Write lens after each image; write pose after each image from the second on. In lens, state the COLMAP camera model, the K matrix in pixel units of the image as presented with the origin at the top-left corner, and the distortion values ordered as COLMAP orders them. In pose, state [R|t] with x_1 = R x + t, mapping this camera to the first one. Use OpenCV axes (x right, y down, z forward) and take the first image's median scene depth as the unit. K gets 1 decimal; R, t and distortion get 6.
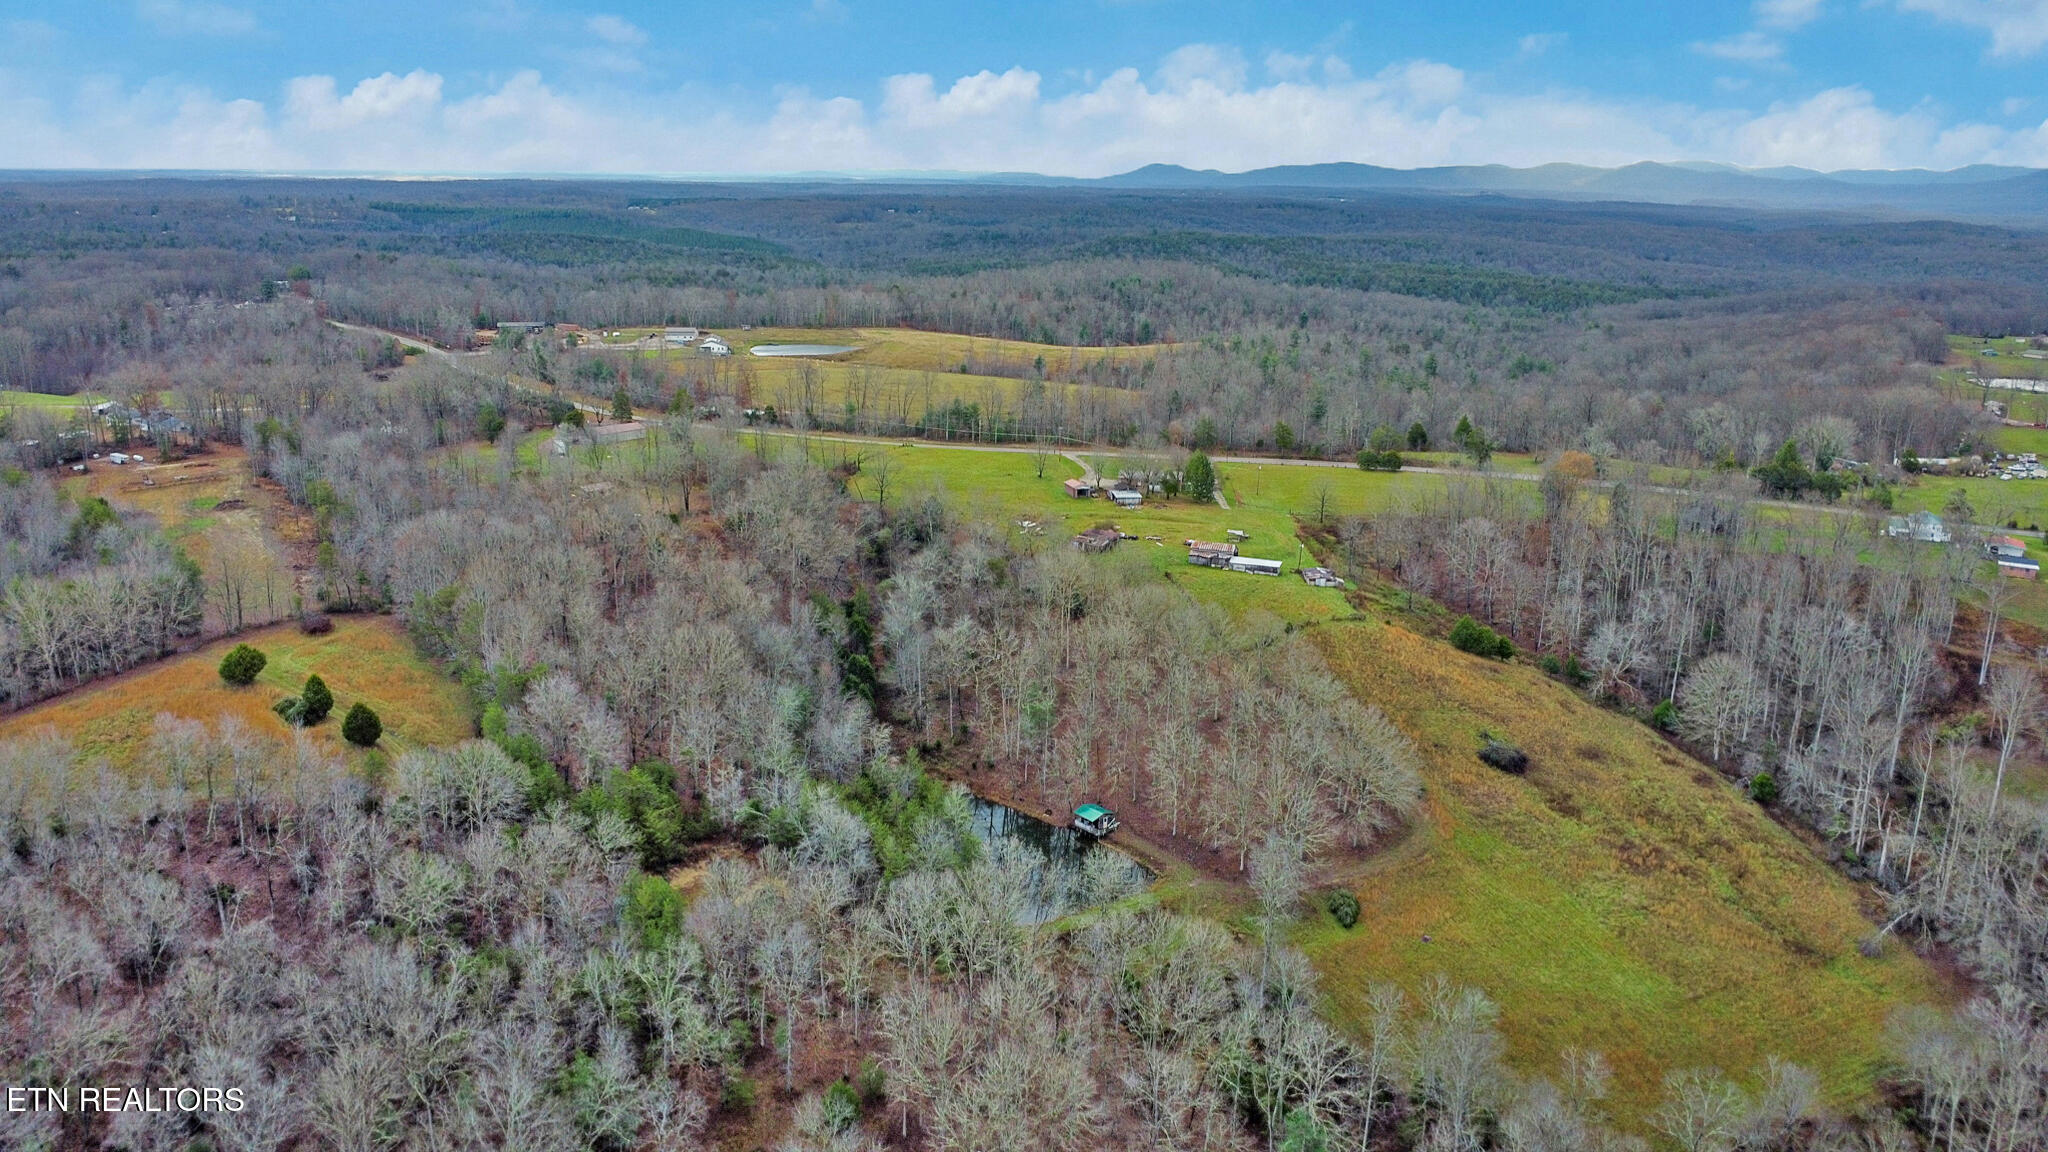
lens RADIAL K [[1422.9, 0, 1021.4], [0, 1422.9, 581.3], [0, 0, 1]] dist [-0.024897, -0.006199]
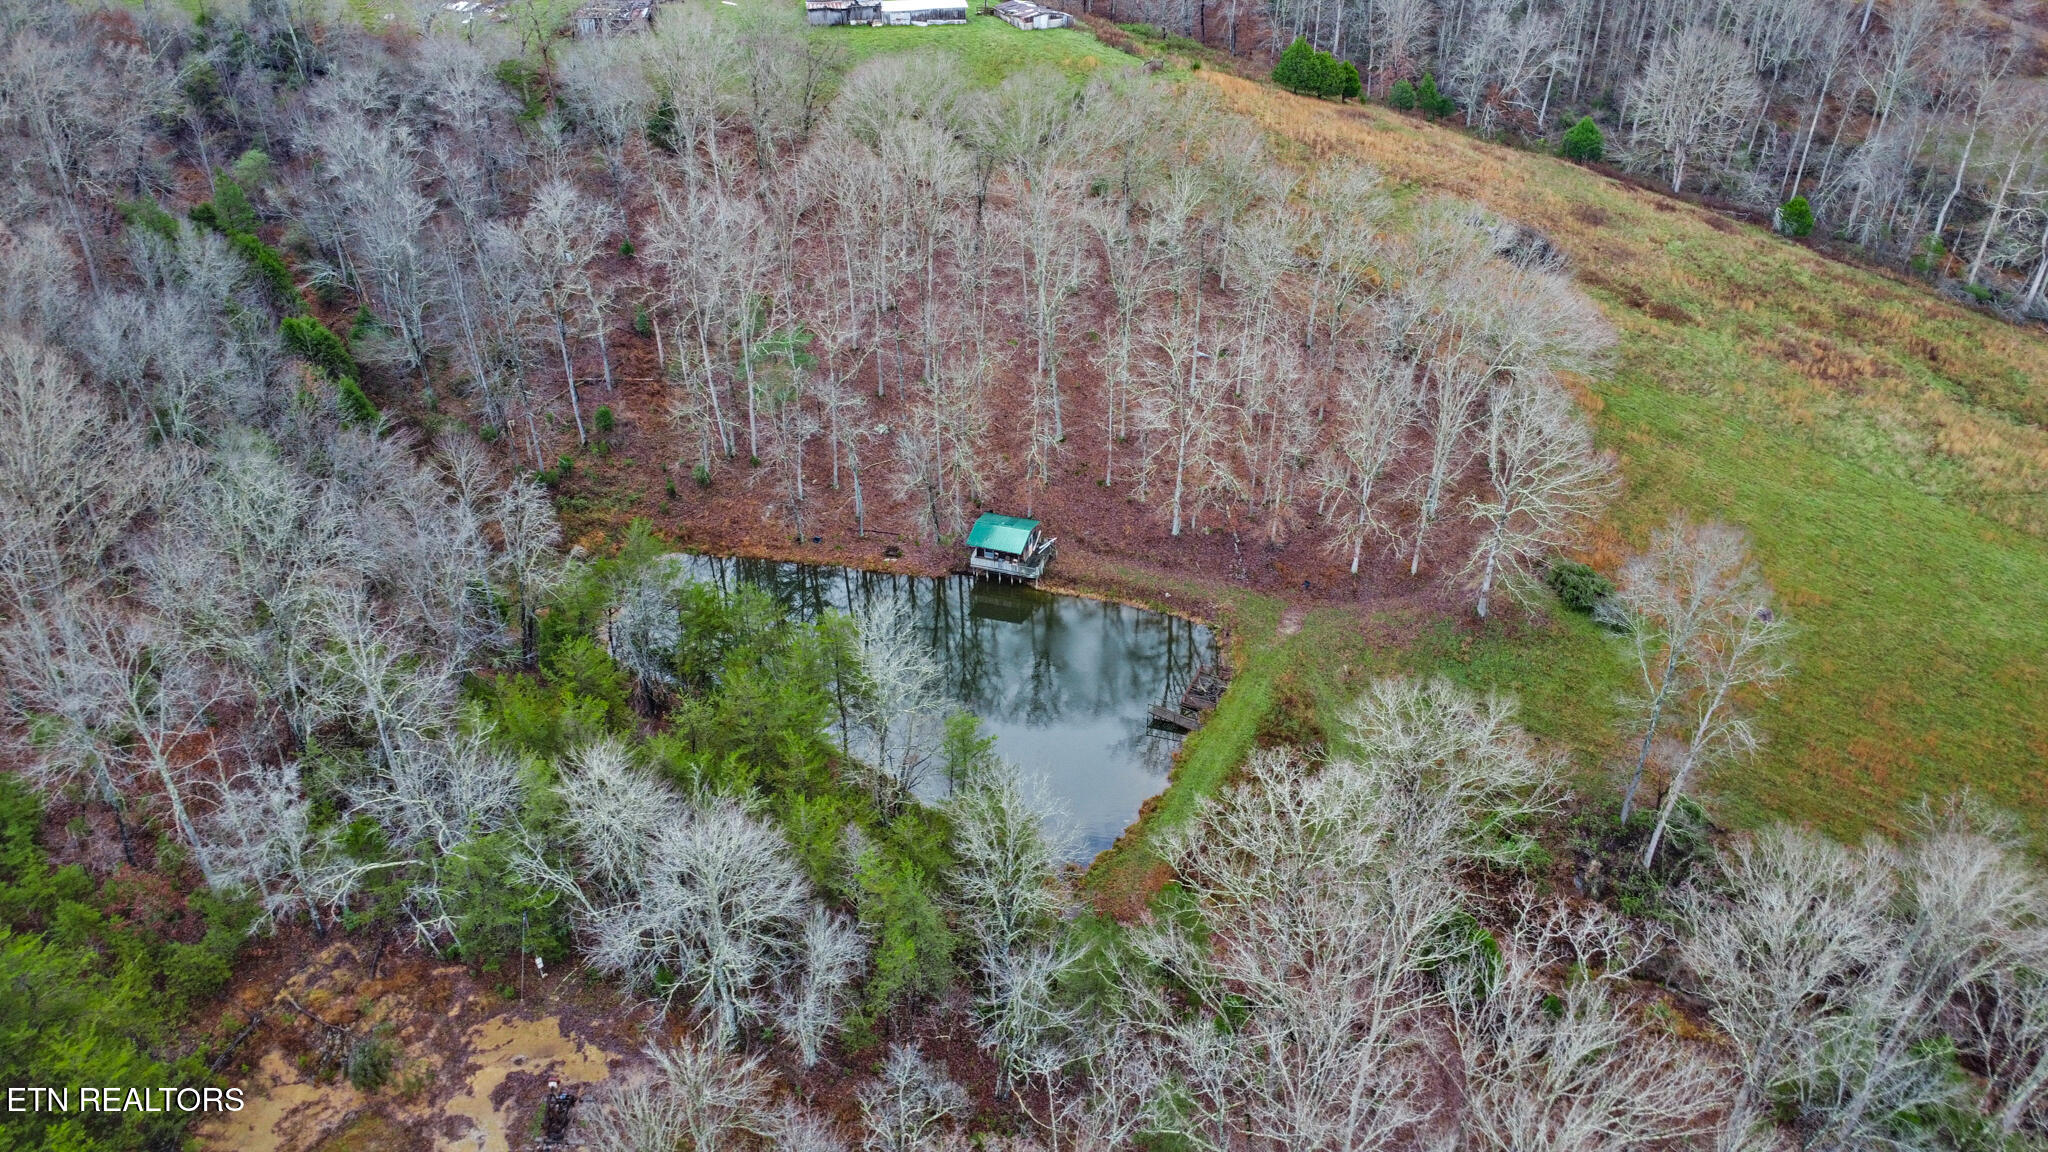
lens RADIAL K [[1422.9, 0, 1023.2], [0, 1422.9, 576.4], [0, 0, 1]] dist [-0.024897, -0.006199]
pose [[0.858316, -0.302802, 0.414252, -0.150040], [0.151719, 0.920983, 0.358848, 0.000304], [-0.490179, -0.245155, 0.836435, 0.568851]]
